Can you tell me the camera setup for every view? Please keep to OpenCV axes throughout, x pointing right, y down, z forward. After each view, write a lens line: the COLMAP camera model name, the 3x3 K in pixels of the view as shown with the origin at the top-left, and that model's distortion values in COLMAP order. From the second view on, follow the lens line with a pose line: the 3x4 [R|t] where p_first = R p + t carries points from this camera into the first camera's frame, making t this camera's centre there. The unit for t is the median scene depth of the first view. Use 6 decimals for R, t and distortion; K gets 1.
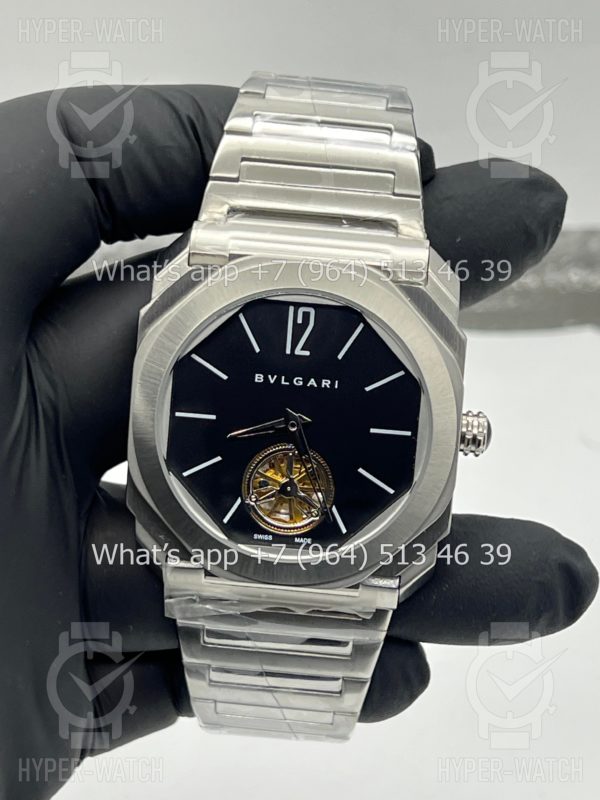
lens RADIAL K [[1903.8, 0, 298.1], [0, 1903.8, 398.2], [0, 0, 1]] dist [0.306882, 0.000000]
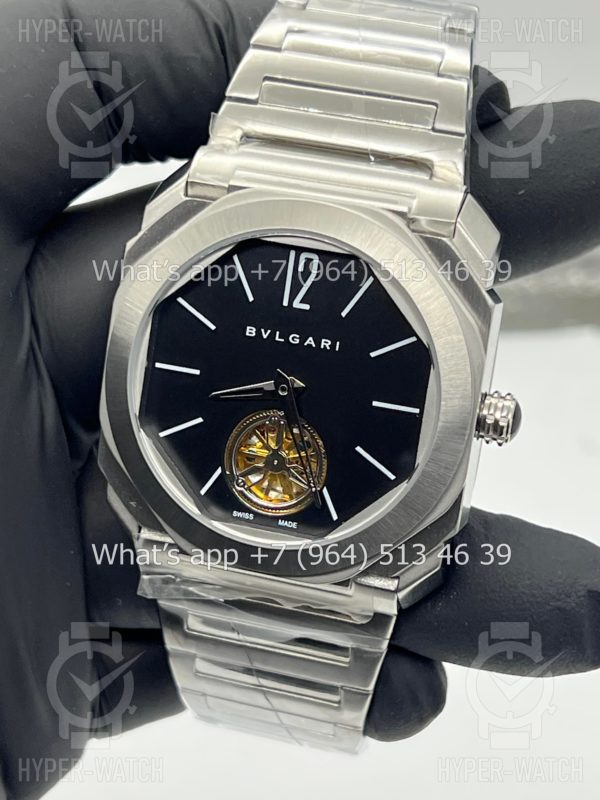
lens RADIAL K [[1903.8, 0, 301.6], [0, 1903.8, 403.4], [0, 0, 1]] dist [0.306882, 0.000000]
pose [[0.980200, 0.088829, -0.176966, 0.156617], [-0.087324, 0.996047, 0.016291, 0.005784], [0.177714, -0.000515, 0.984082, 0.153131]]
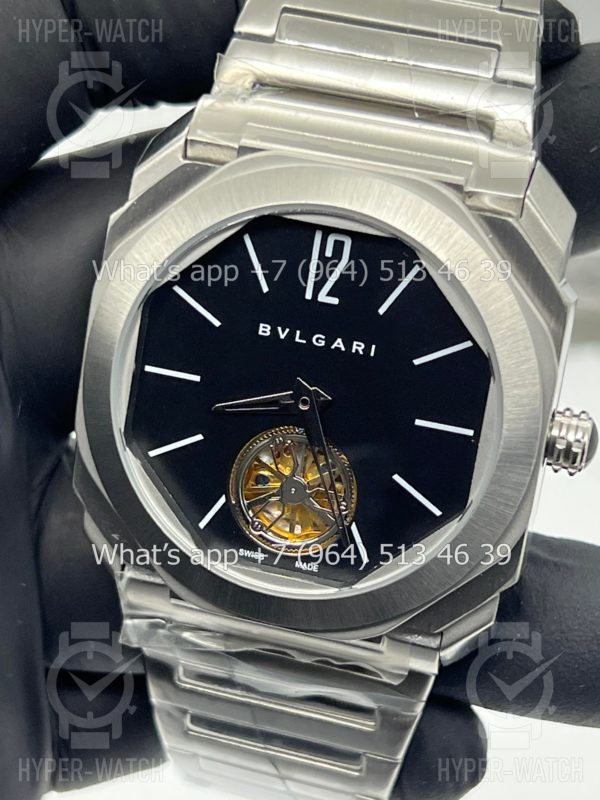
lens RADIAL K [[1903.8, 0, 300.5], [0, 1903.8, 418.3], [0, 0, 1]] dist [0.306882, 0.000000]
pose [[0.982768, 0.109679, -0.148787, 0.098844], [-0.100434, 0.992596, 0.068312, -0.027103], [0.155178, -0.052191, 0.986507, 0.311068]]
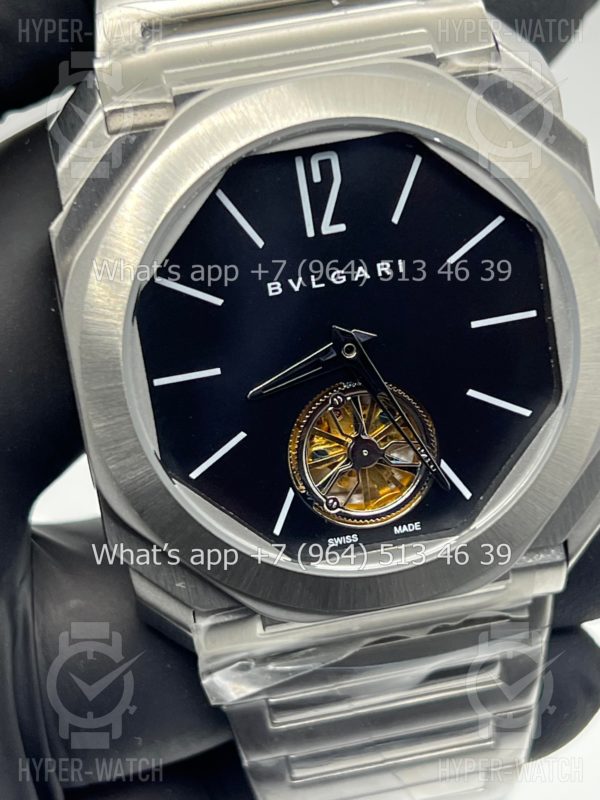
lens RADIAL K [[1903.8, 0, 297.6], [0, 1903.8, 396.9], [0, 0, 1]] dist [0.306882, 0.000000]
pose [[0.954538, -0.262336, 0.141555, -0.106673], [0.256281, 0.964753, 0.059763, -0.011580], [-0.152243, -0.020769, 0.988125, 0.401898]]
